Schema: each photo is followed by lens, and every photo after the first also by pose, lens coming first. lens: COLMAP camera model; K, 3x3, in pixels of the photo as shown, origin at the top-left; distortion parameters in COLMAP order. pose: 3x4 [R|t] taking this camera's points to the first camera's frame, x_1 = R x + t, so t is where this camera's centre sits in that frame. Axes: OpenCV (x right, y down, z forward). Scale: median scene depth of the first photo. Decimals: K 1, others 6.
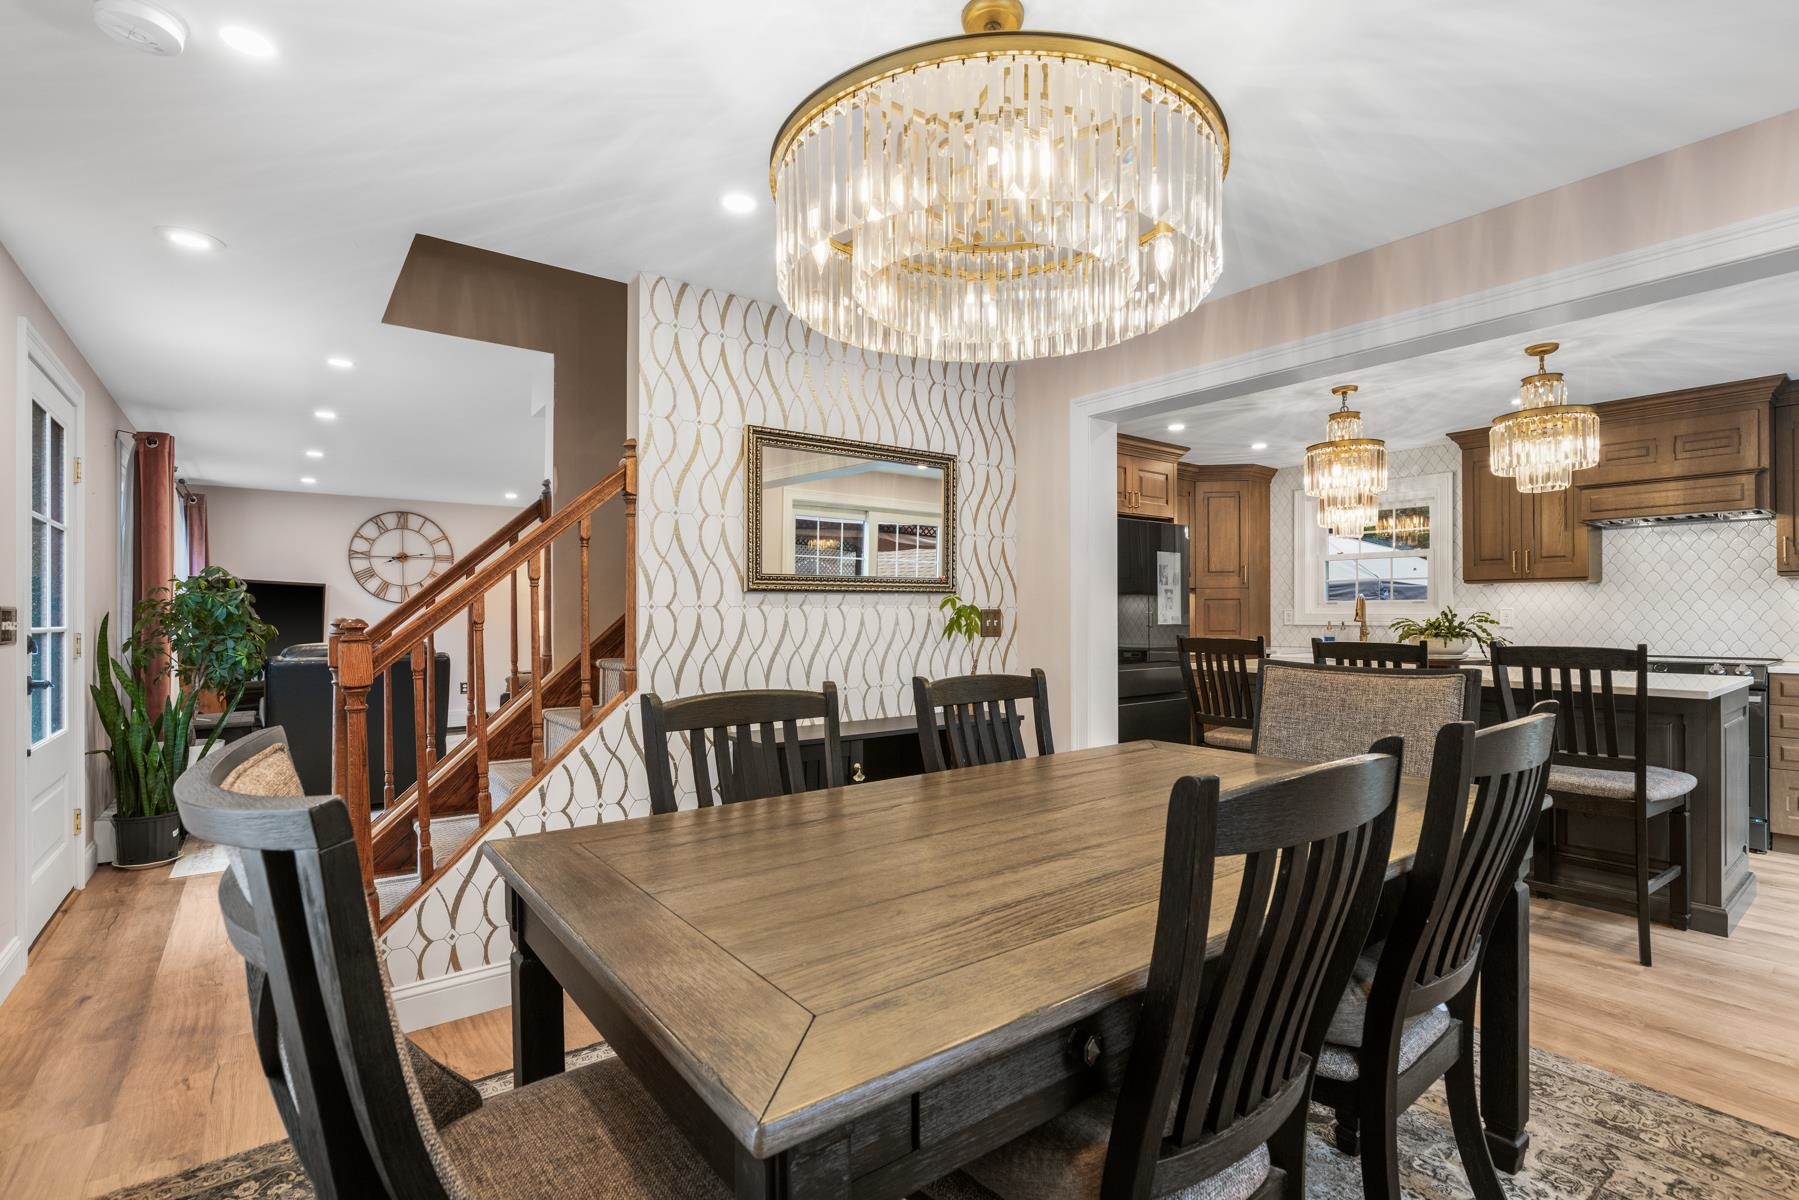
lens RADIAL K [[828.9, 0, 906.1], [0, 828.9, 609.9], [0, 0, 1]] dist [-0.016534, 0.005114]
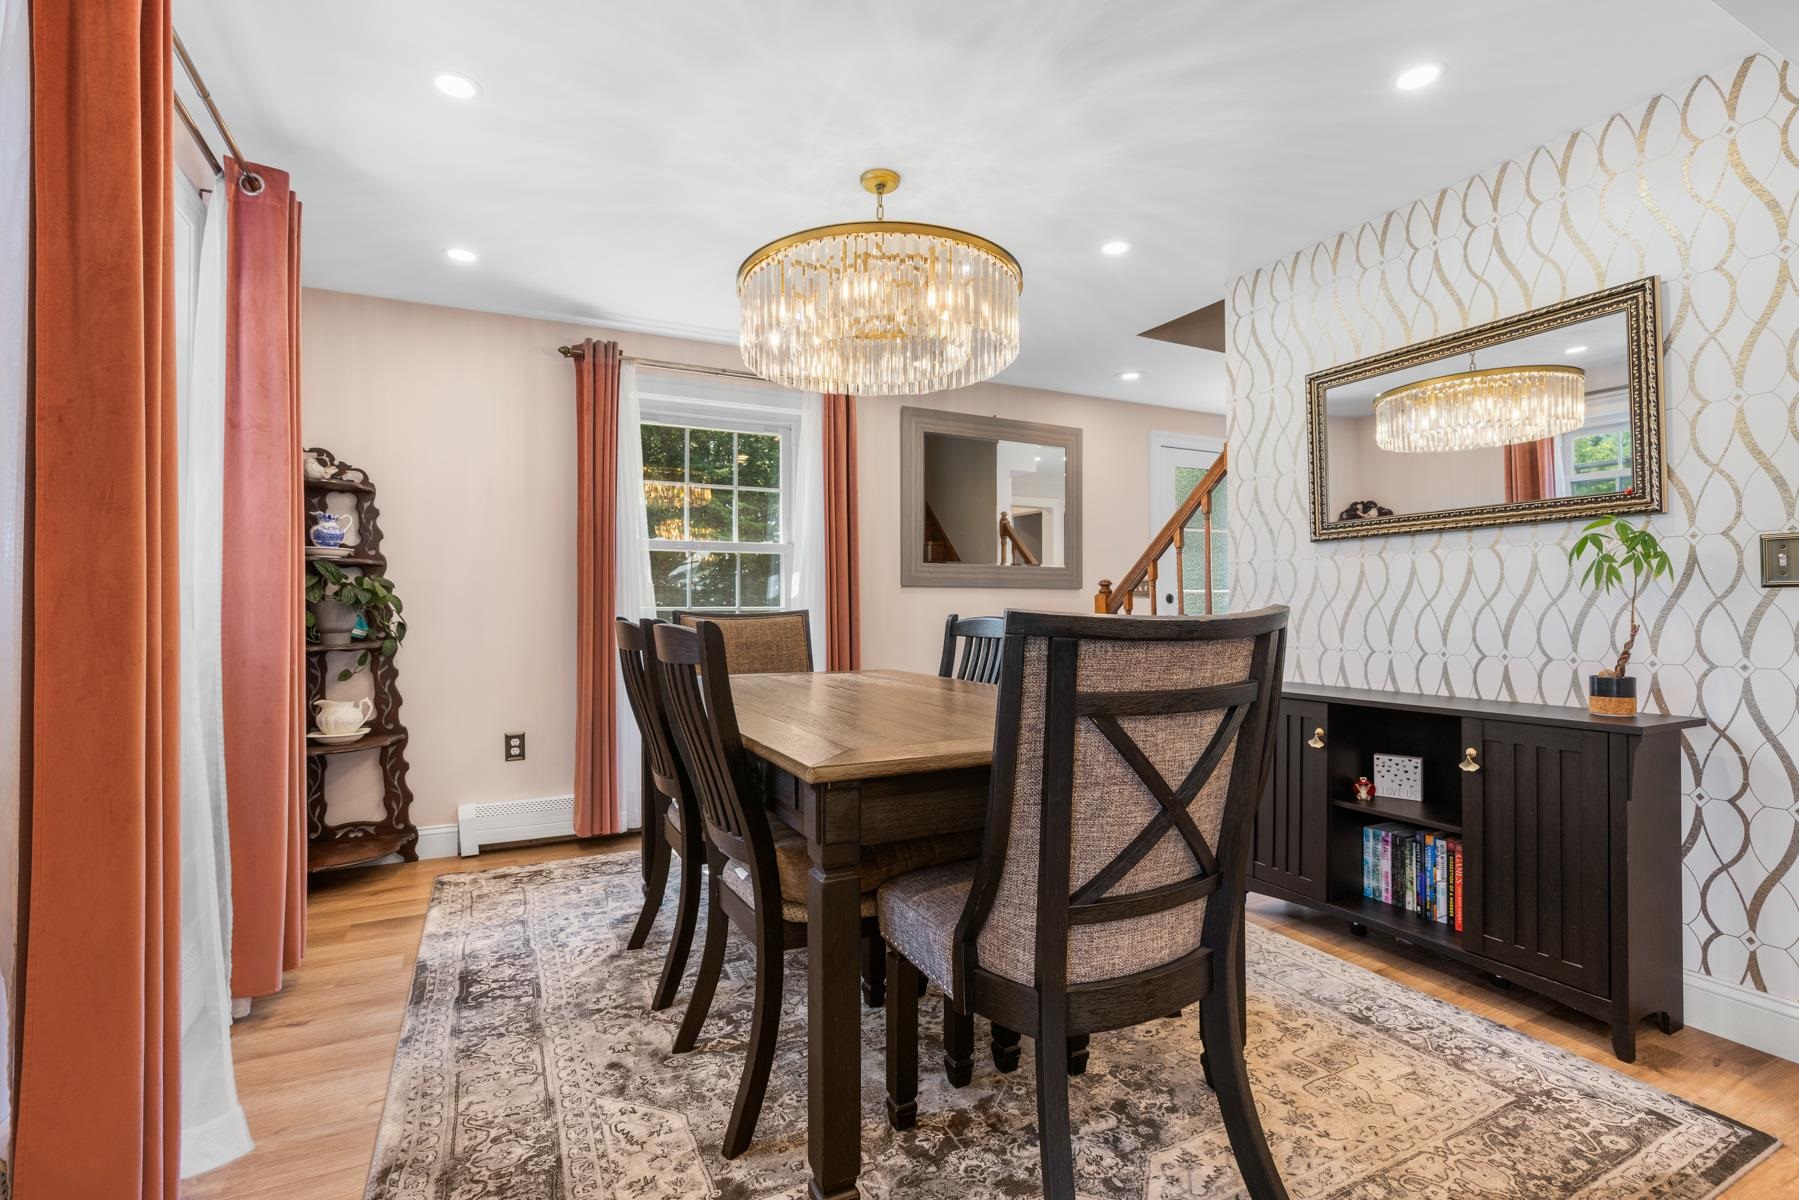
lens RADIAL K [[828.9, 0, 900.8], [0, 828.9, 594.3], [0, 0, 1]] dist [-0.016534, 0.005114]
pose [[-0.190961, -0.011835, -0.981526, 1.013535], [0.013455, 0.999802, -0.014673, 0.054830], [0.981506, -0.016008, -0.190763, 0.824245]]
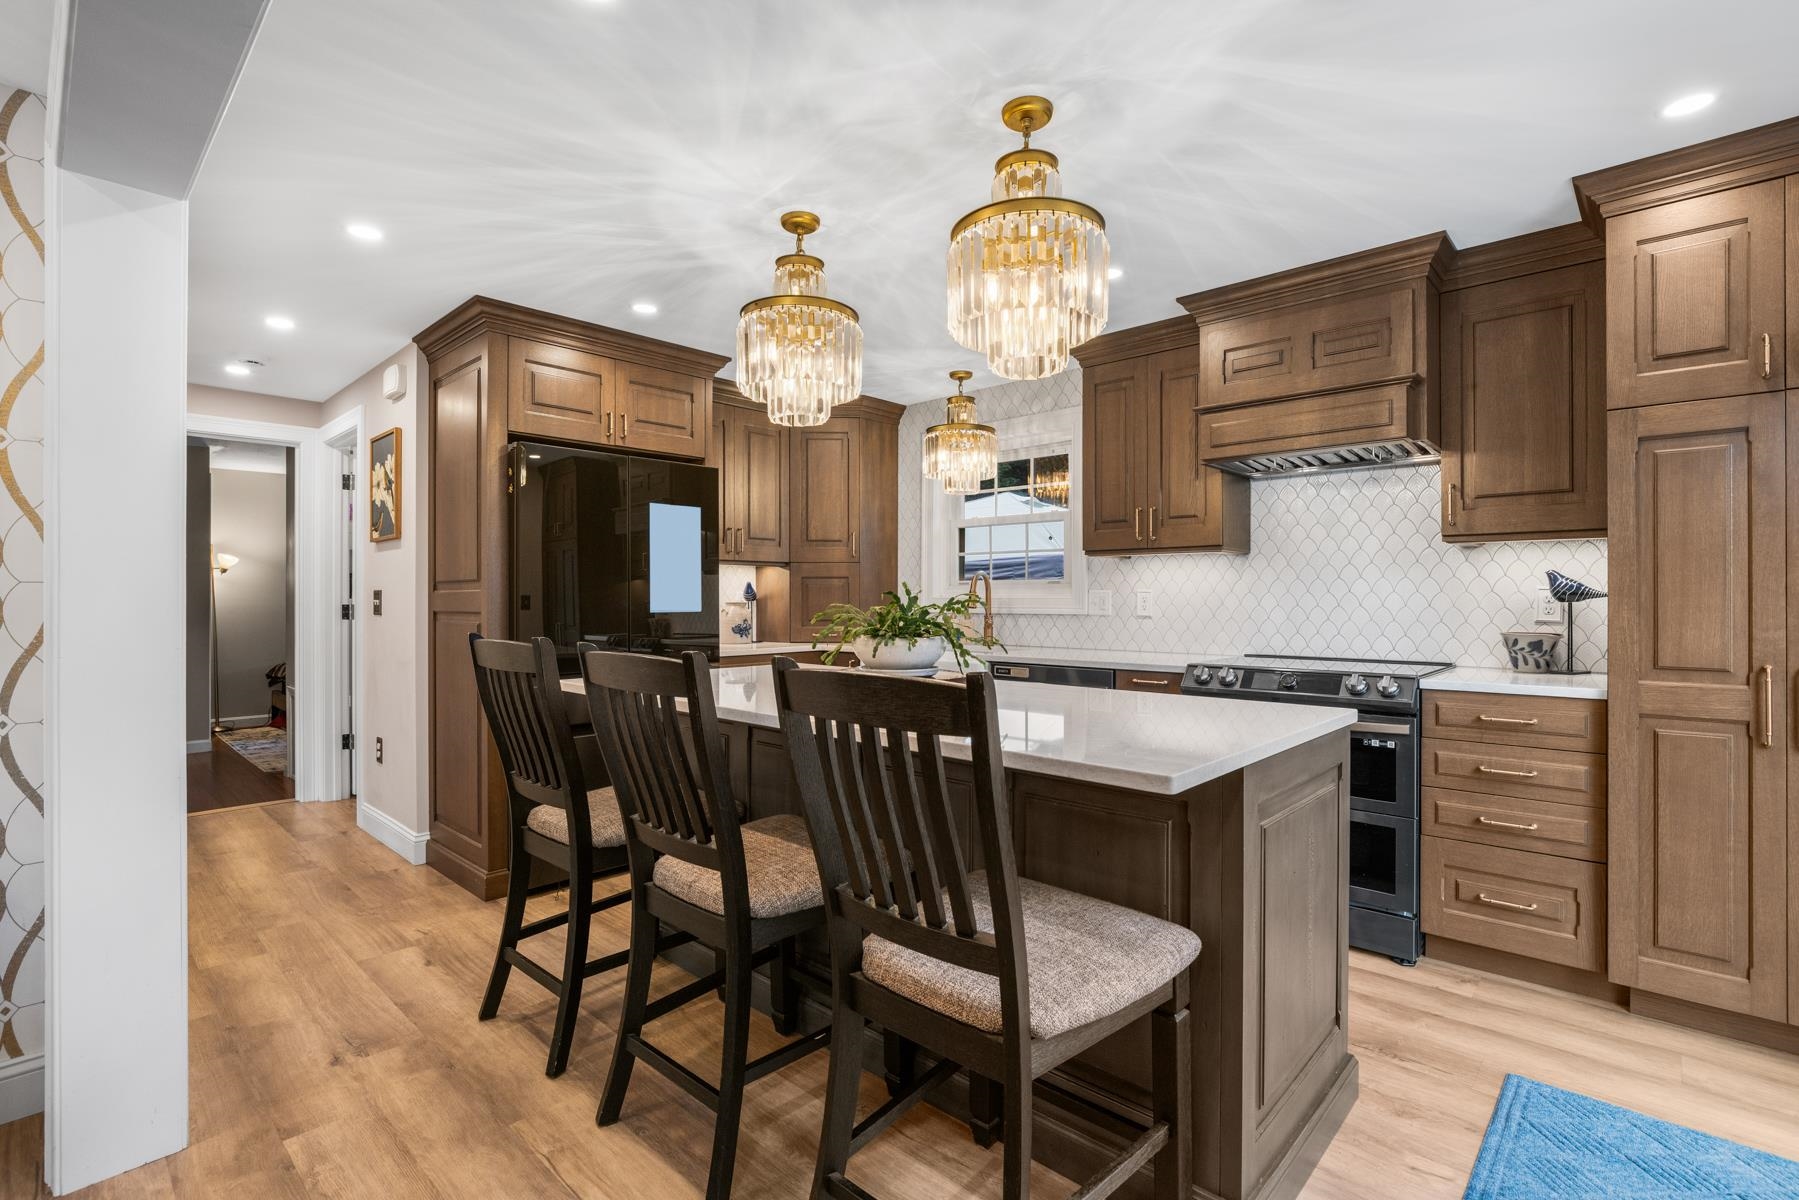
lens RADIAL K [[828.9, 0, 910.8], [0, 828.9, 597.8], [0, 0, 1]] dist [-0.016534, 0.005114]
pose [[0.986419, 0.002219, 0.164232, 0.462273], [-0.002660, 0.999993, 0.002460, 0.003681], [-0.164226, -0.002863, 0.986419, 0.356399]]
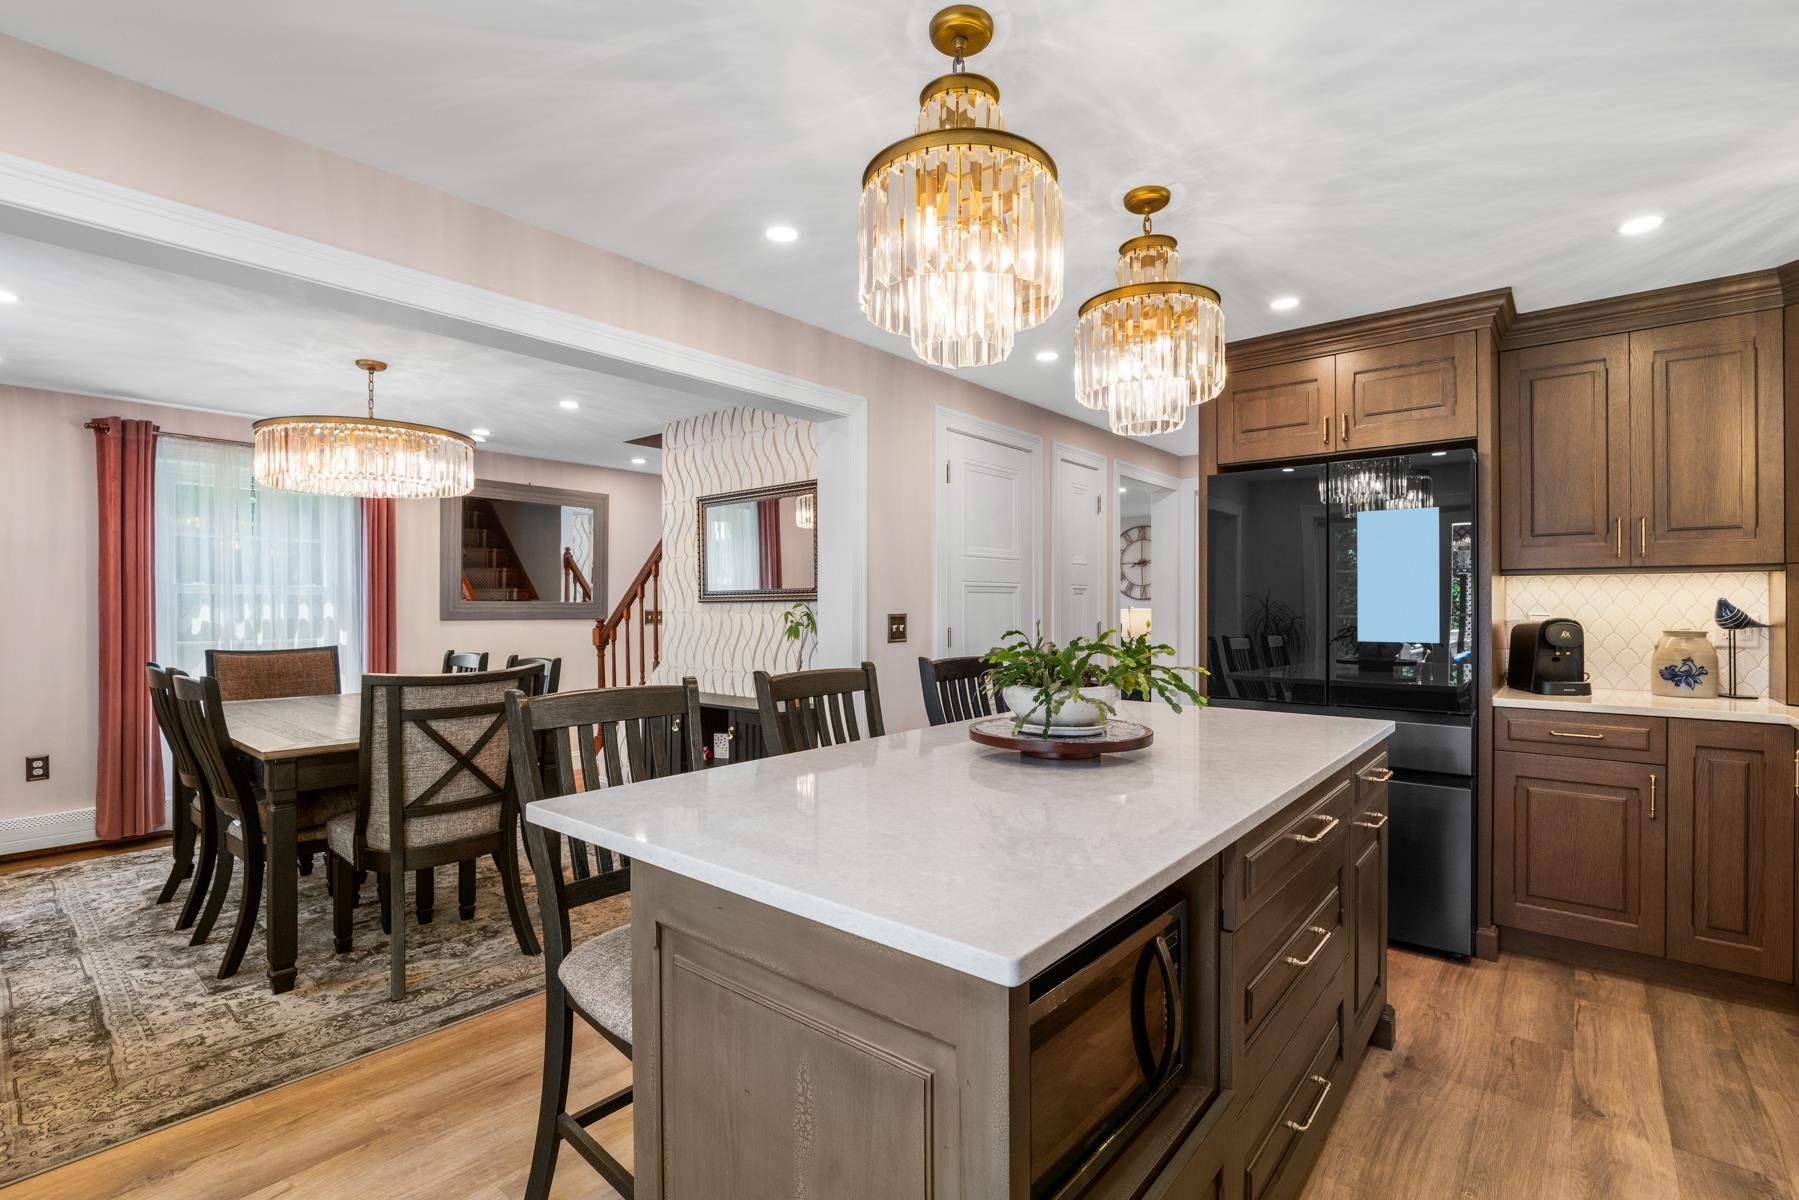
lens RADIAL K [[828.9, 0, 899.8], [0, 828.9, 601.7], [0, 0, 1]] dist [-0.016534, 0.005114]
pose [[0.205712, -0.002083, -0.978610, 1.664072], [0.008281, 0.999966, -0.000388, -0.024401], [0.978577, -0.008024, 0.205722, 1.225599]]
